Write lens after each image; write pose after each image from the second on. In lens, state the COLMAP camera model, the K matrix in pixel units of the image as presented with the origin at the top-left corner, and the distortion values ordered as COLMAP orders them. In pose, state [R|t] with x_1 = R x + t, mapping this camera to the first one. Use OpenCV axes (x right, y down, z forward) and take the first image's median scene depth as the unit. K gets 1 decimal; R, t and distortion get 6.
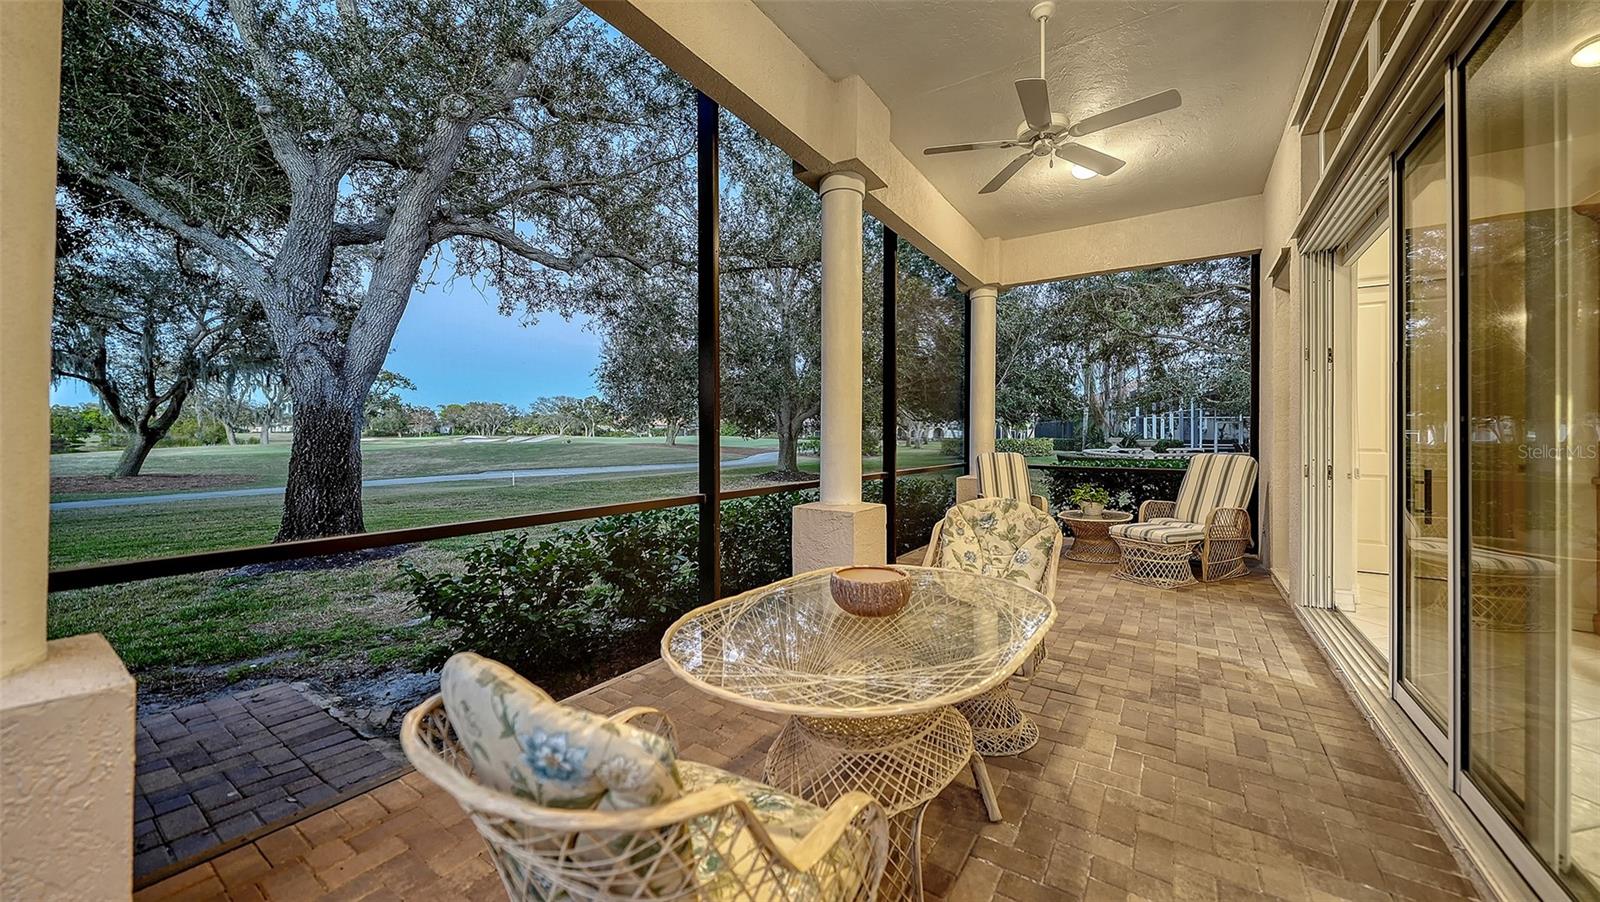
lens RADIAL K [[564.7, 0, 801.5], [0, 564.7, 429.5], [0, 0, 1]] dist [-0.016094, 0.004572]
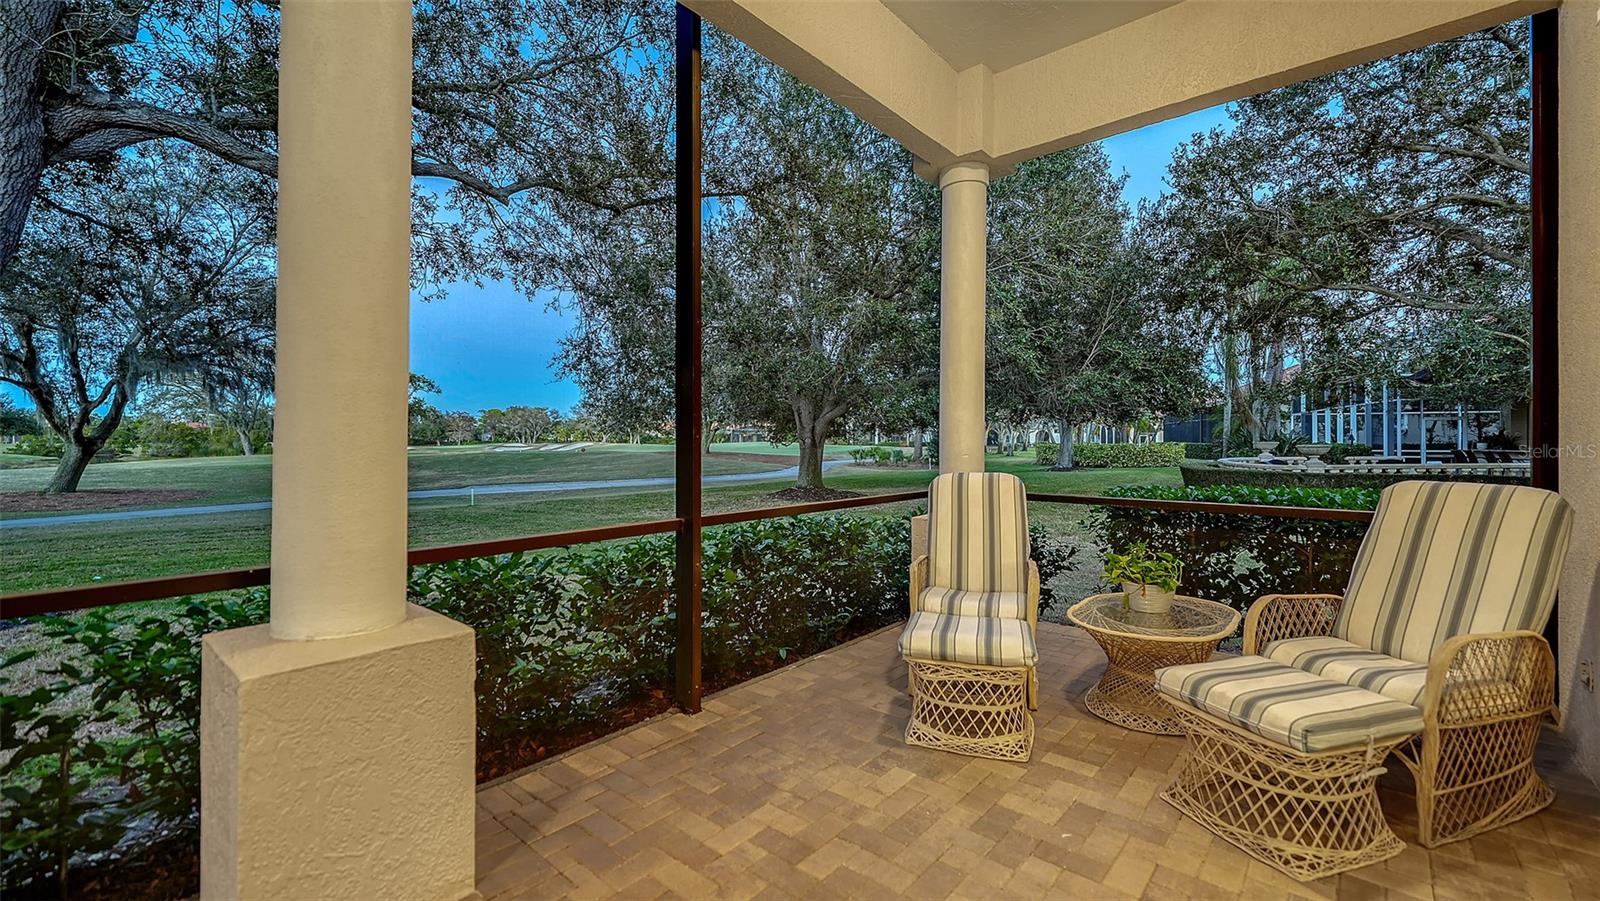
lens RADIAL K [[656.4, 0, 807.6], [0, 656.4, 439.0], [0, 0, 1]] dist [-0.006494, -0.000216]
pose [[0.993241, -0.006341, -0.115895, 0.082324], [0.007196, 0.999950, 0.006961, 0.001418], [0.115845, -0.007748, 0.993237, 0.118349]]
